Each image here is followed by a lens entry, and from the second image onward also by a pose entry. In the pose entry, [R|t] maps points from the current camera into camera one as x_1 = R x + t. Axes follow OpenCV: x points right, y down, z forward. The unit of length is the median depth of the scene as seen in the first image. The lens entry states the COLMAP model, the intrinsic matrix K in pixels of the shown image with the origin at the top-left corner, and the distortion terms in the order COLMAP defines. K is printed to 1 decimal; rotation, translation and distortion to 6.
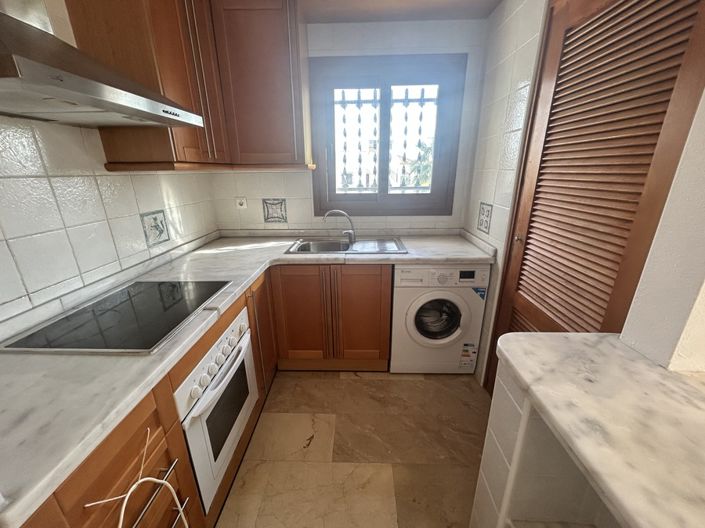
lens RADIAL K [[282.7, 0, 353.4], [0, 282.7, 263.9], [0, 0, 1]] dist [-0.006674, 0.000359]
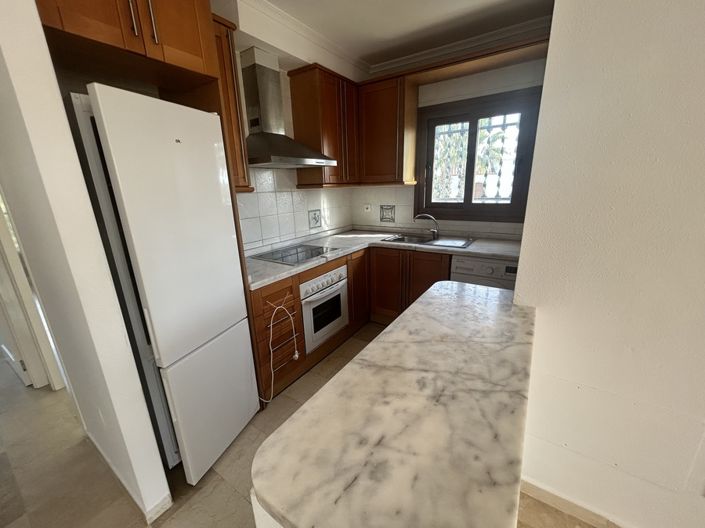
lens RADIAL K [[282.7, 0, 351.8], [0, 282.7, 264.3], [0, 0, 1]] dist [-0.006674, 0.000359]
pose [[0.843681, 0.127332, -0.521526, 0.439317], [-0.144903, 0.989420, 0.007157, 0.102024], [0.516920, 0.069532, 0.853205, -0.371688]]
